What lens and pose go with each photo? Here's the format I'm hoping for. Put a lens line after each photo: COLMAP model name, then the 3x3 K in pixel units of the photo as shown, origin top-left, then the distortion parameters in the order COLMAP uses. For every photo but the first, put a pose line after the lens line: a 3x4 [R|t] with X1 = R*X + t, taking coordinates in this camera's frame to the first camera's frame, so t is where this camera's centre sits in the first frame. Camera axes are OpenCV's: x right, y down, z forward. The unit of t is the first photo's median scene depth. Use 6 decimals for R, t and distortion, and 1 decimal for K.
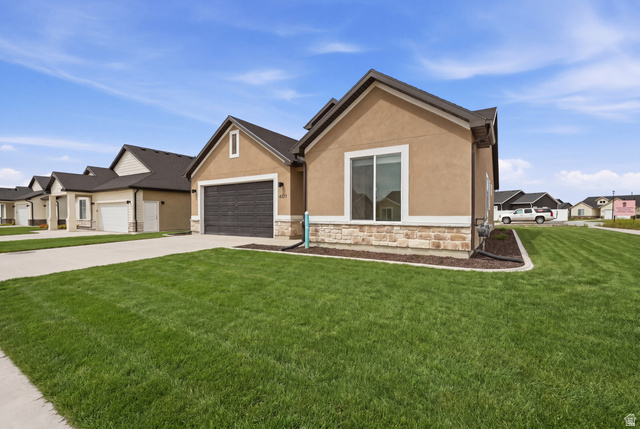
lens RADIAL K [[281.7, 0, 320.5], [0, 281.7, 216.5], [0, 0, 1]] dist [-0.001786, 0.001264]
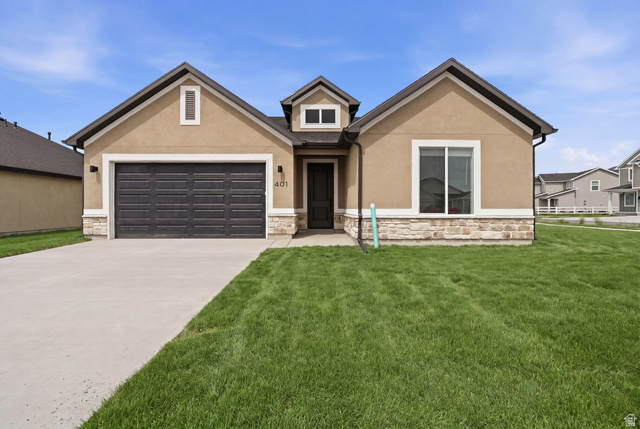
lens RADIAL K [[281.7, 0, 319.8], [0, 281.7, 208.9], [0, 0, 1]] dist [-0.001786, 0.001264]
pose [[0.837099, -0.000219, 0.547051, -0.665991], [0.003019, 0.999987, -0.004220, 0.000513], [-0.547043, 0.005184, 0.837089, 0.398203]]
